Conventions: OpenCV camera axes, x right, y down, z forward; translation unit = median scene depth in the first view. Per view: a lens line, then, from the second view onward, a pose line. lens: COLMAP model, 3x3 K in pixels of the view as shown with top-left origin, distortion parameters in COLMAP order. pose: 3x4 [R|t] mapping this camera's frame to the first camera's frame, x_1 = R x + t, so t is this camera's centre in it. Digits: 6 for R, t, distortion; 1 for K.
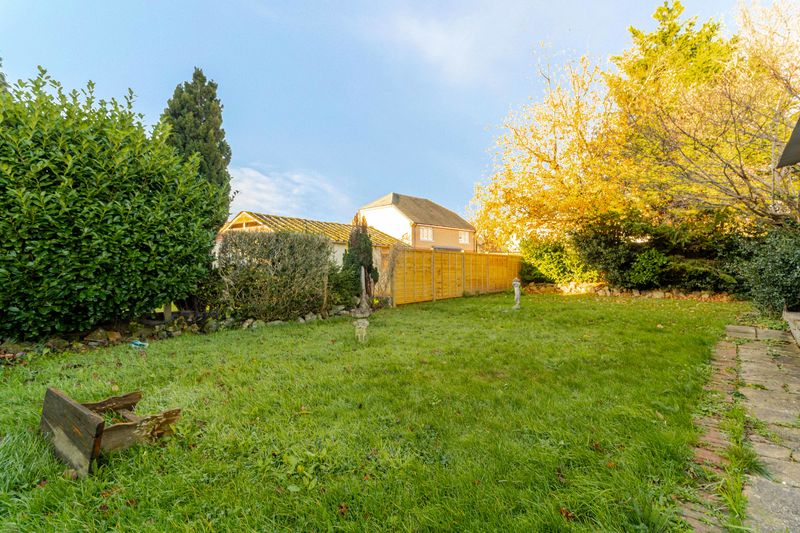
lens RADIAL K [[373.3, 0, 400.7], [0, 373.3, 262.3], [0, 0, 1]] dist [-0.004858, -0.000524]
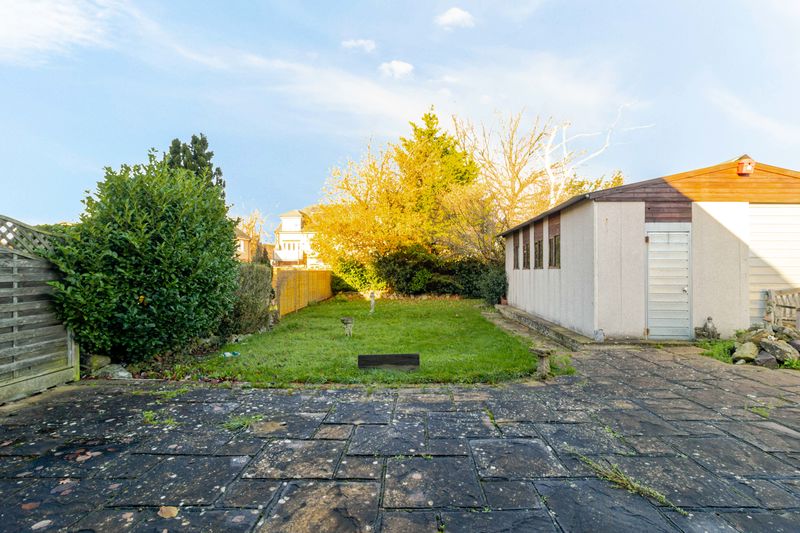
lens RADIAL K [[373.3, 0, 400.2], [0, 373.3, 269.5], [0, 0, 1]] dist [-0.004858, -0.000524]
pose [[0.780568, -0.000572, 0.625071, -0.365375], [-0.004664, 0.999966, 0.006738, -0.039317], [-0.625054, -0.008175, 0.780539, -0.163940]]
